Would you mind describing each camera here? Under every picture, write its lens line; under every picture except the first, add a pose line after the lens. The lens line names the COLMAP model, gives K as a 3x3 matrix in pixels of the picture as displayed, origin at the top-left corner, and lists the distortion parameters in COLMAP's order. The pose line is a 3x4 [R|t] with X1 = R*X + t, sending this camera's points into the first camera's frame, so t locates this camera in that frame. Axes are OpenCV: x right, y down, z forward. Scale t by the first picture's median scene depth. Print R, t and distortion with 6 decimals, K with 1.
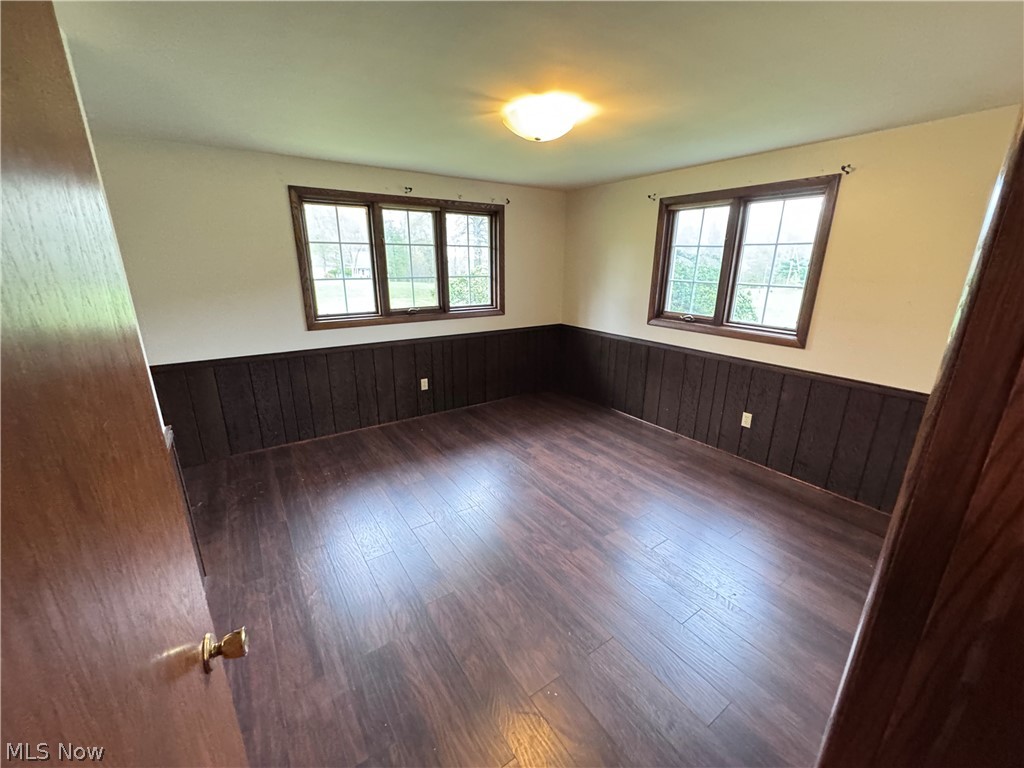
lens RADIAL K [[414.1, 0, 511.4], [0, 414.1, 383.5], [0, 0, 1]] dist [-0.004112, 0.000393]
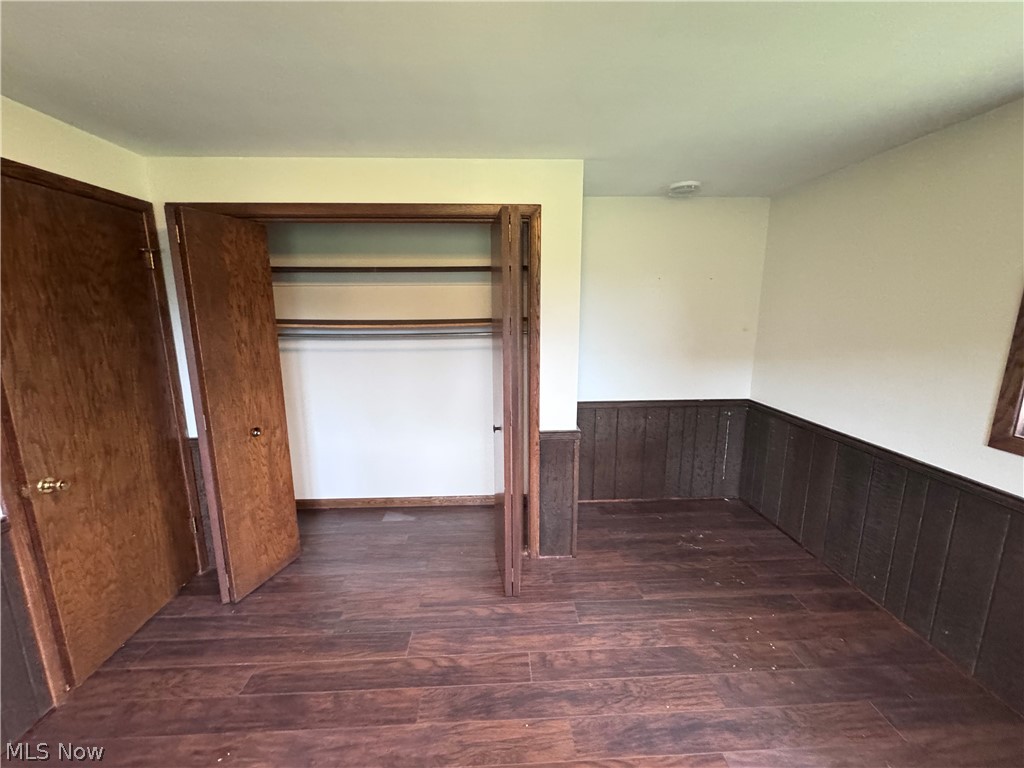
lens RADIAL K [[414.1, 0, 511.8], [0, 414.1, 383.1], [0, 0, 1]] dist [-0.004112, 0.000393]
pose [[-0.520279, 0.157061, -0.839429, 0.201002], [-0.245716, 0.913846, 0.323280, -0.233929], [0.817884, 0.374457, -0.436862, 0.799350]]
